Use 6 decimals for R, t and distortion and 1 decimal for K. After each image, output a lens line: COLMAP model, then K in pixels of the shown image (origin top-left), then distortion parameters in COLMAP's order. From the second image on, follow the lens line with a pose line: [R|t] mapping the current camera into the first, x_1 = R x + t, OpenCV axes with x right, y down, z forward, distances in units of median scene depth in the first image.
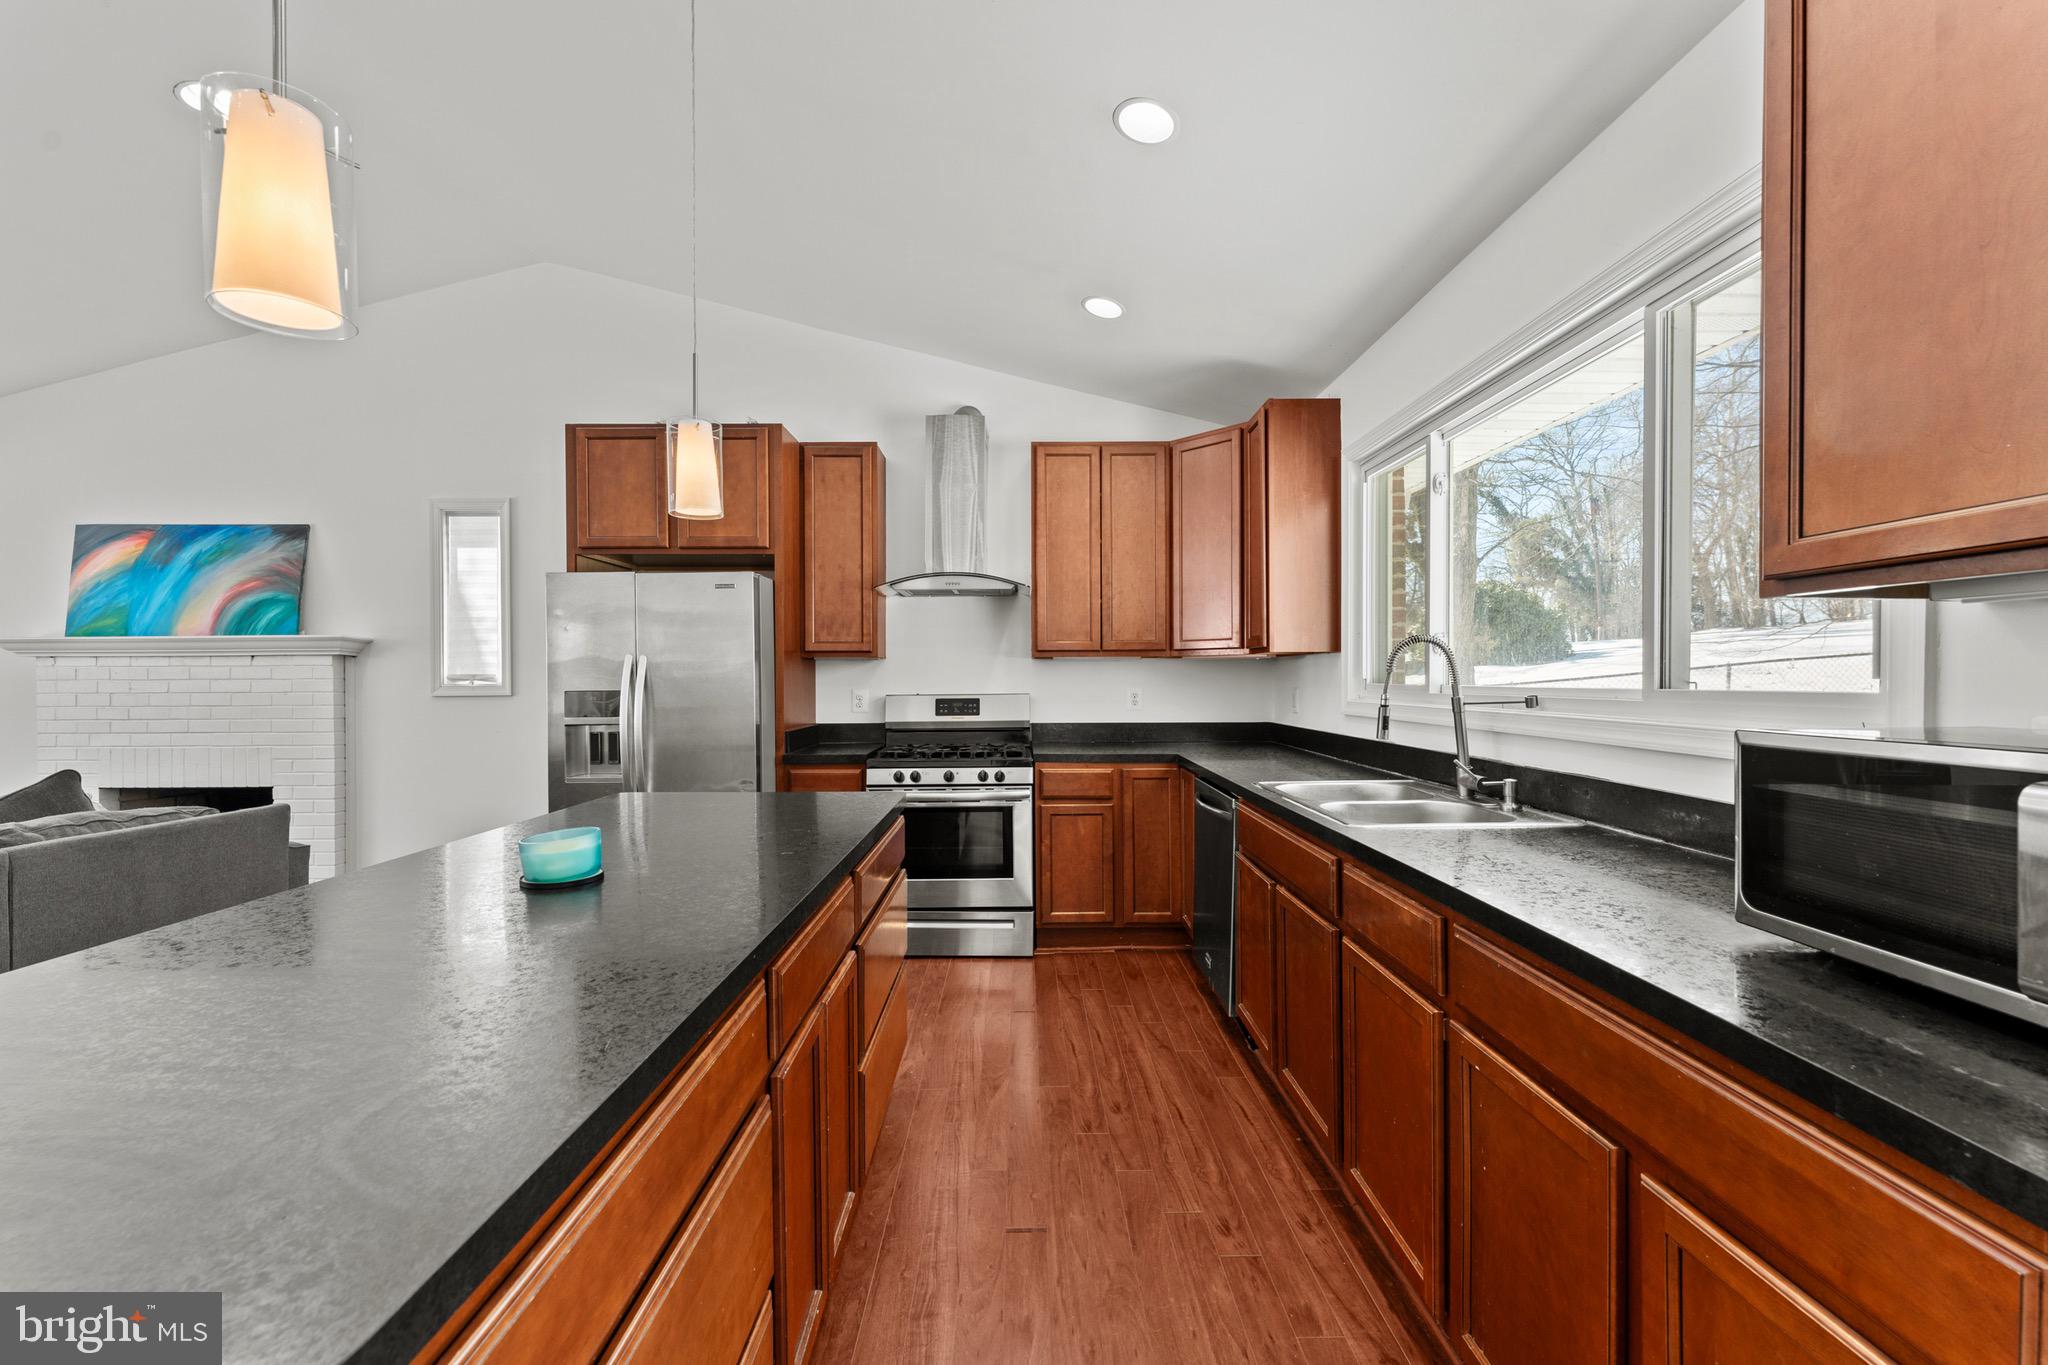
lens RADIAL K [[831.4, 0, 1026.3], [0, 831.4, 679.8], [0, 0, 1]] dist [0.002371, 0.000223]
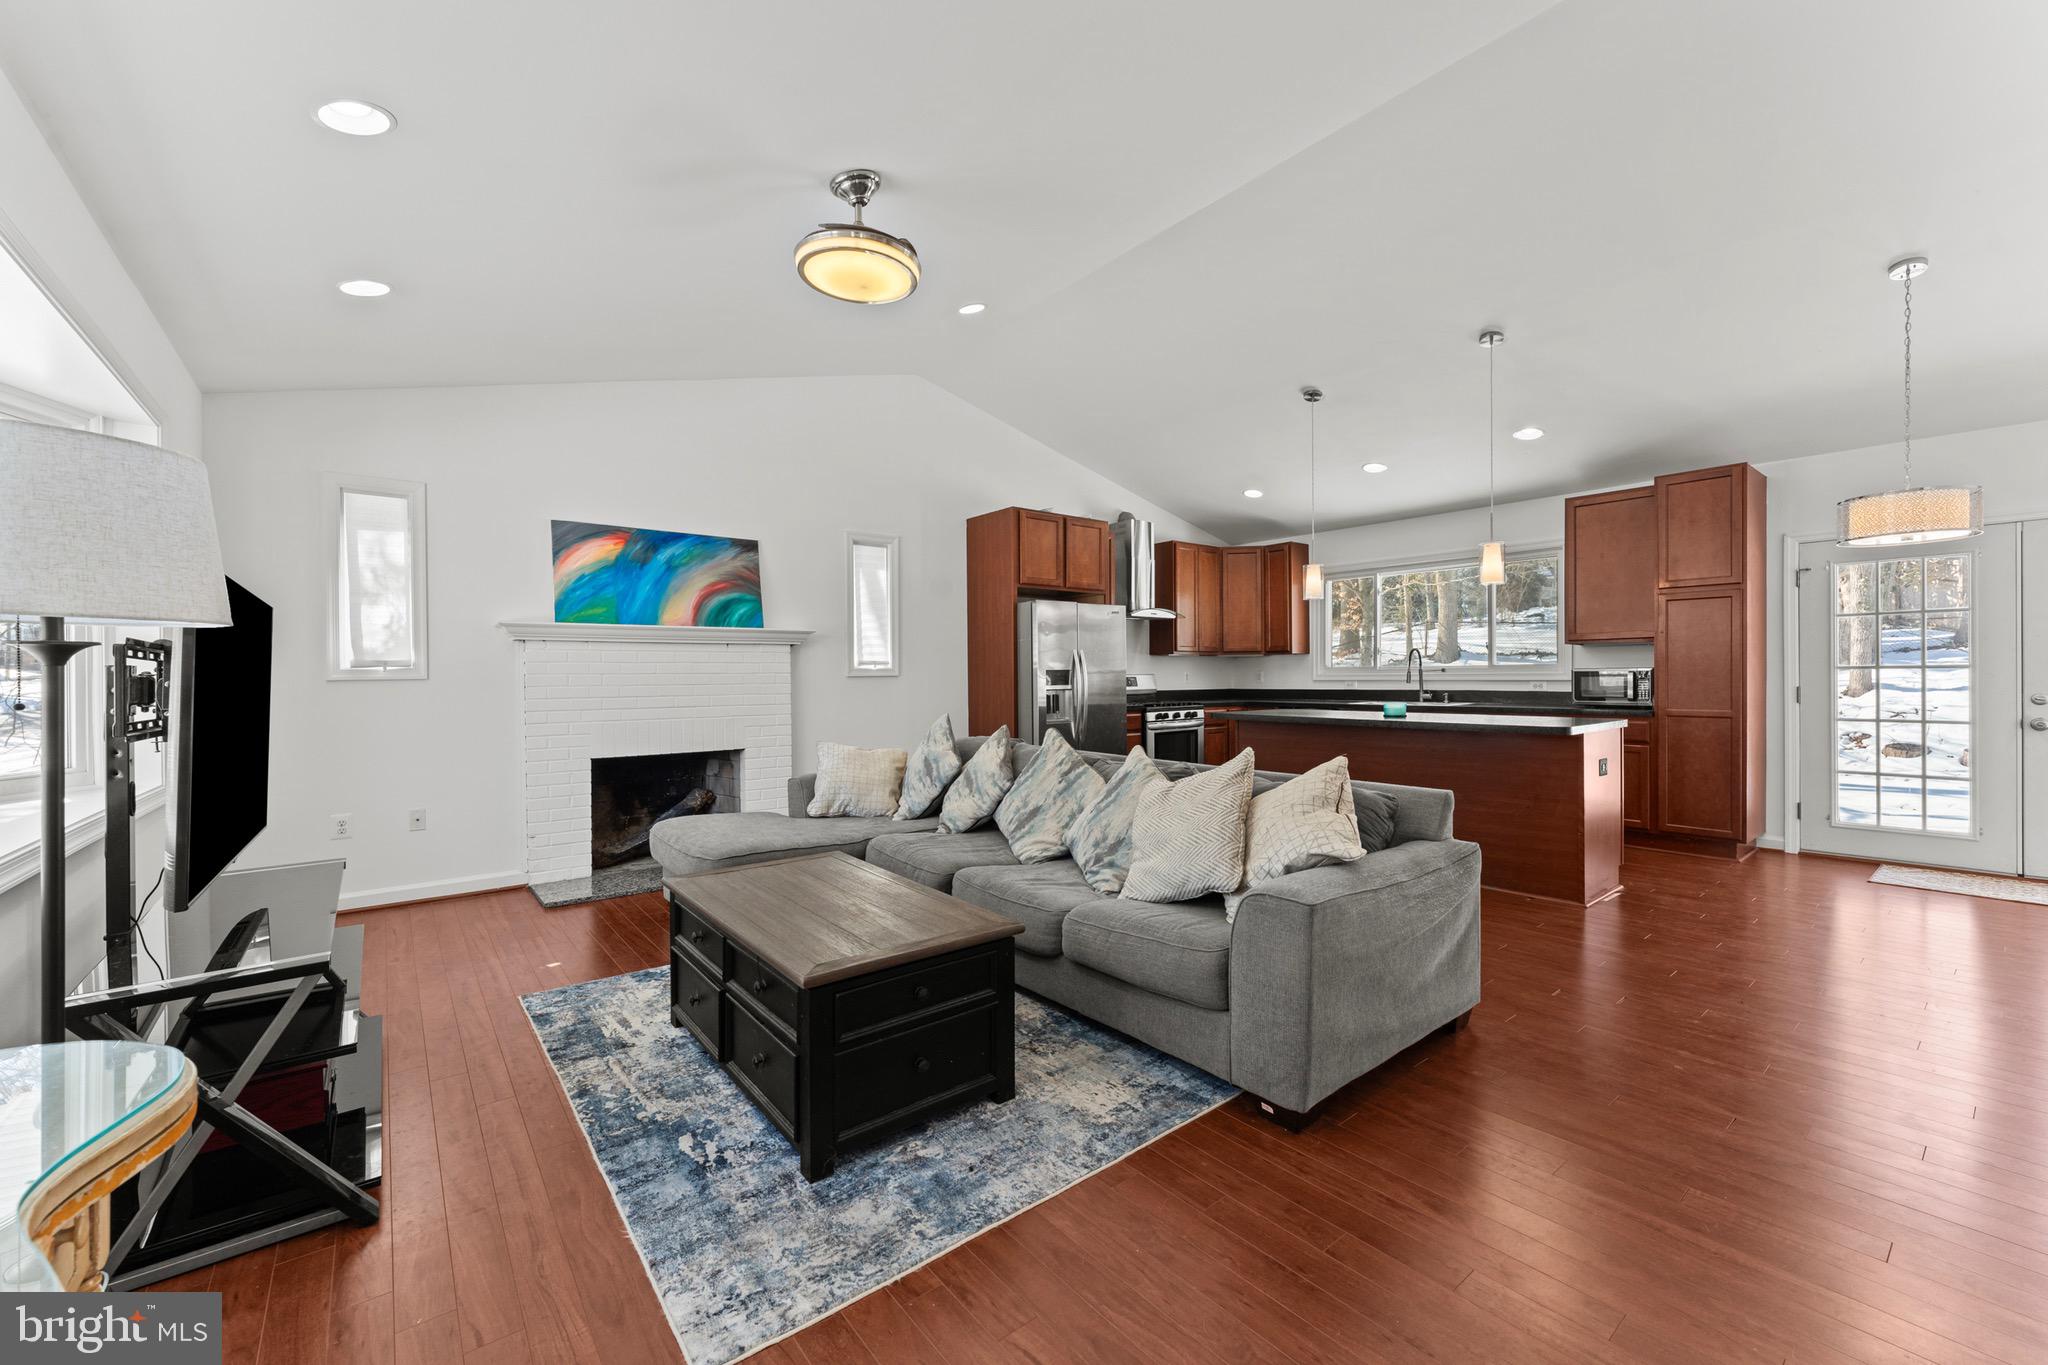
lens RADIAL K [[831.4, 0, 1038.1], [0, 831.4, 682.7], [0, 0, 1]] dist [0.002371, 0.000223]
pose [[0.769575, -0.007051, 0.638517, -1.532561], [0.008486, 0.999964, 0.000815, 0.034983], [-0.638500, 0.004791, 0.769607, -0.268949]]
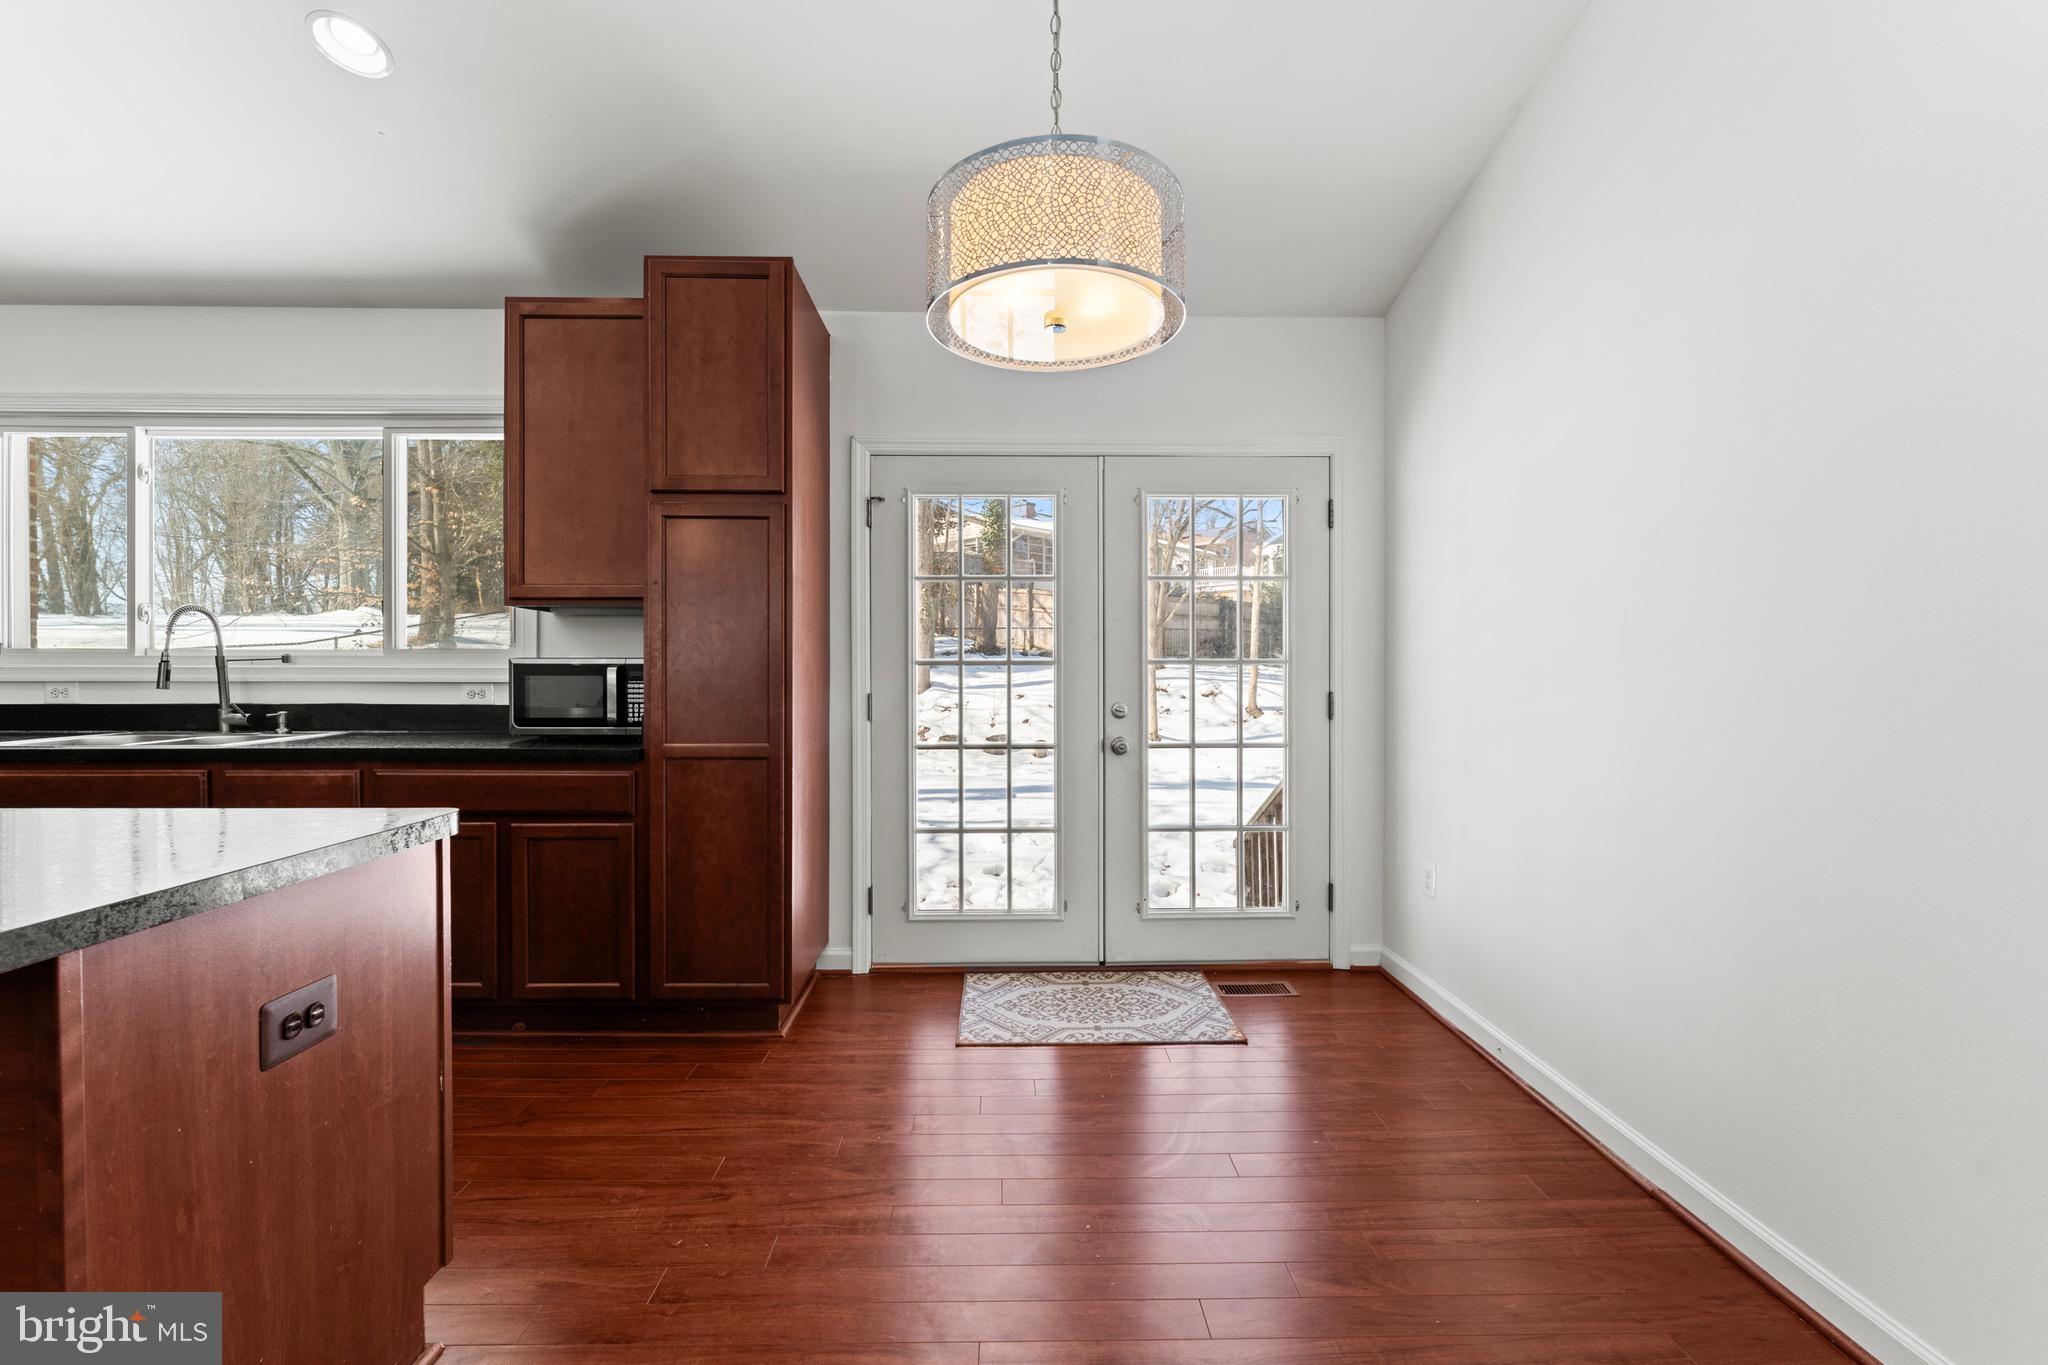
lens RADIAL K [[831.4, 0, 992.3], [0, 831.4, 675.7], [0, 0, 1]] dist [0.002371, 0.000223]
pose [[0.003653, -0.000882, 0.999993, -0.491479], [0.005128, 0.999986, 0.000864, 0.034788], [-0.999980, 0.005125, 0.003657, -0.133992]]
